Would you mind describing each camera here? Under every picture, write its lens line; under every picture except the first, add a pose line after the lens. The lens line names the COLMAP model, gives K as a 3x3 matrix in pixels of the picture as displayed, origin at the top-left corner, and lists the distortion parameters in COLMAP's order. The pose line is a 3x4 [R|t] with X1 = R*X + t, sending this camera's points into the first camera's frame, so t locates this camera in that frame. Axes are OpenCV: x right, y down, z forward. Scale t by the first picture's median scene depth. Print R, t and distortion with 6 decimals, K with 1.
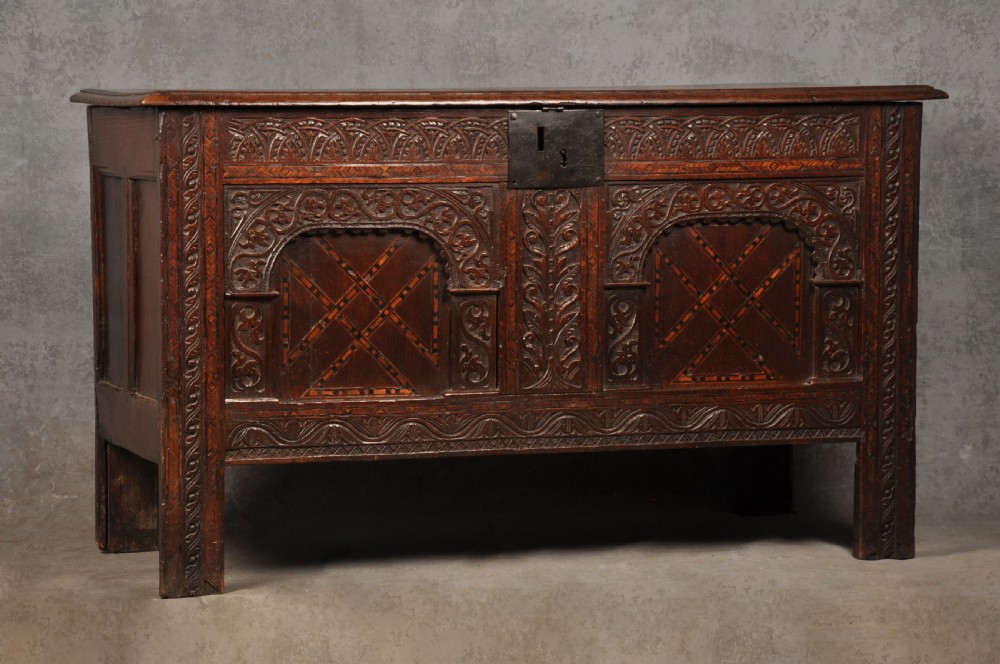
lens RADIAL K [[3322.0, 0, 500.0], [0, 3322.0, 332.0], [0, 0, 1]] dist [0.938247, -1.792866]
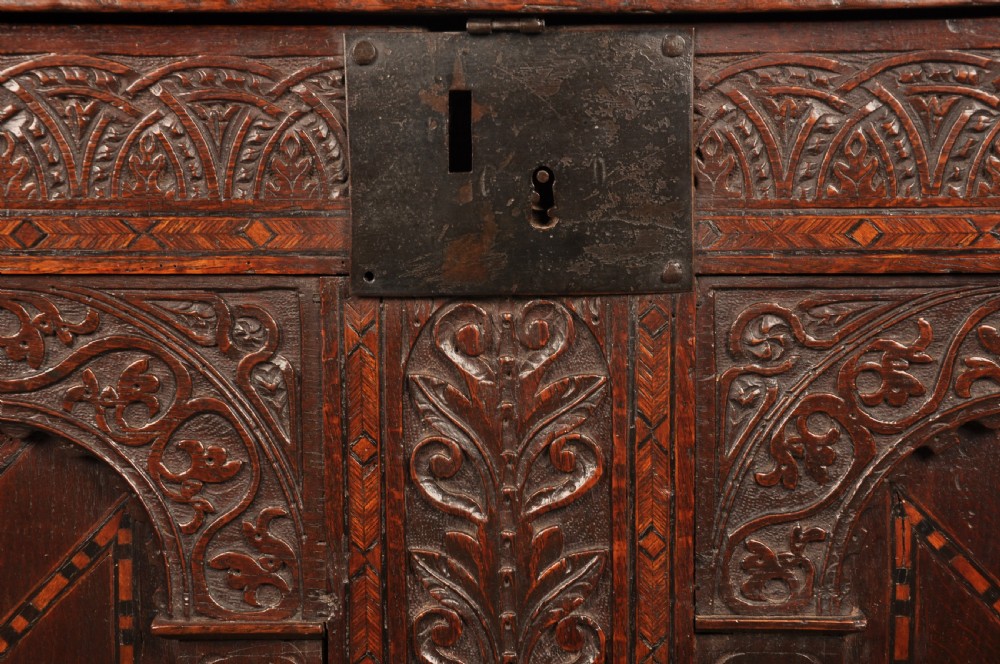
lens RADIAL K [[2009.7, 0, 500.0], [0, 2009.7, 332.0], [0, 0, 1]] dist [0.291188, 0.636059]
pose [[0.938279, 0.044682, -0.342982, 0.075480], [-0.022975, 0.997482, 0.067098, -0.051419], [0.345116, -0.055077, 0.936943, 0.821708]]
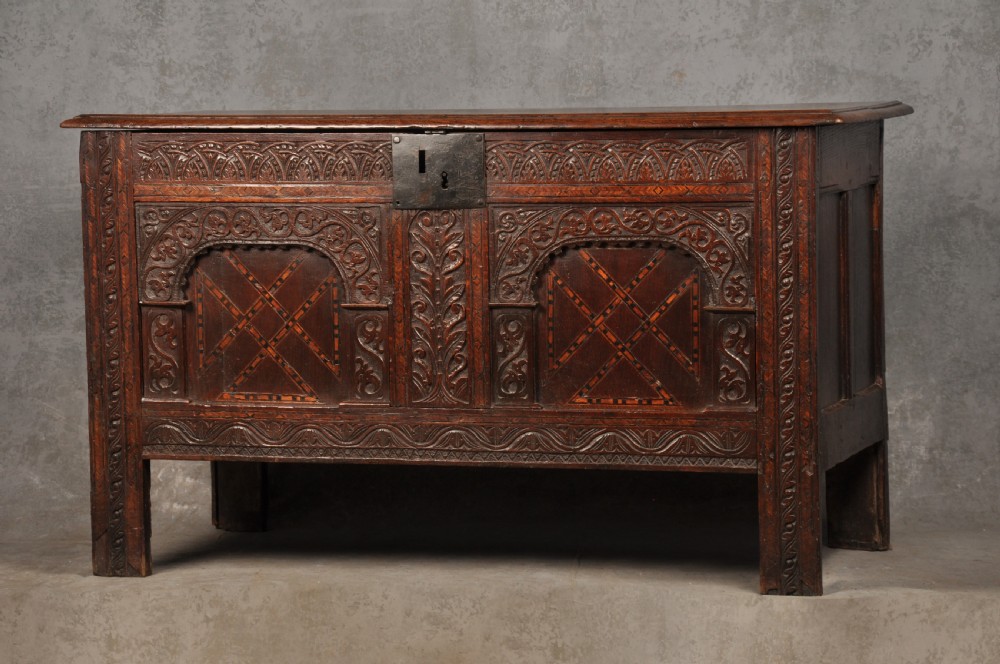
lens RADIAL K [[3322.0, 0, 500.0], [0, 3322.0, 332.0], [0, 0, 1]] dist [0.938247, -1.792866]
pose [[0.815030, 0.034778, -0.578374, 0.623274], [-0.033635, 0.999354, 0.012695, -0.018686], [0.578442, 0.009107, 0.815673, 0.165957]]
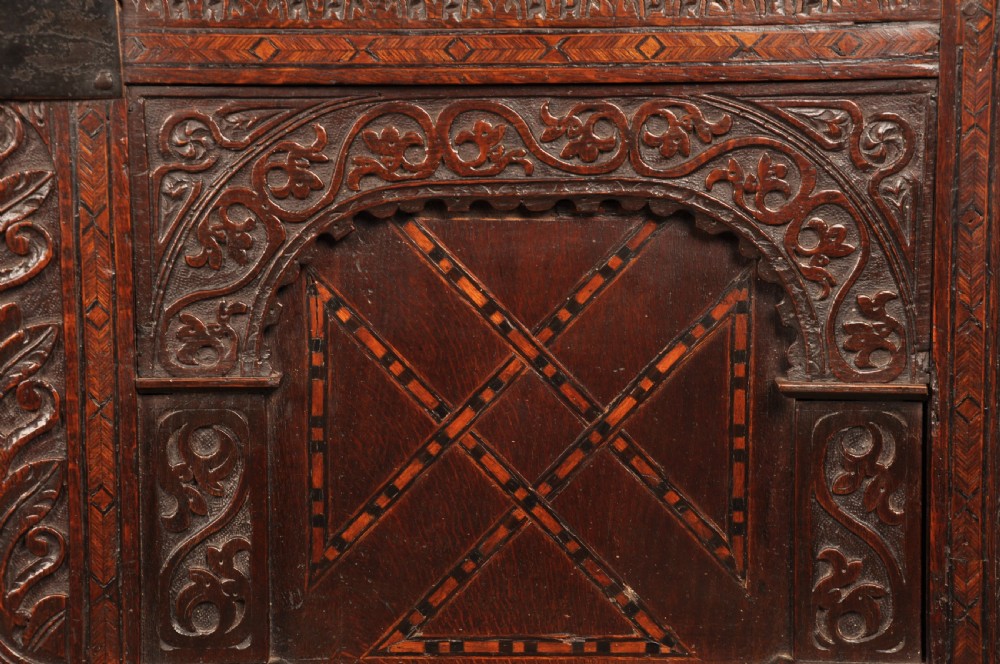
lens RADIAL K [[2009.7, 0, 500.0], [0, 2009.7, 332.0], [0, 0, 1]] dist [0.291188, 0.636059]
pose [[0.945858, 0.029259, -0.323258, 0.136071], [-0.021311, 0.999378, 0.028100, -0.026241], [0.323879, -0.019690, 0.945894, 0.805502]]
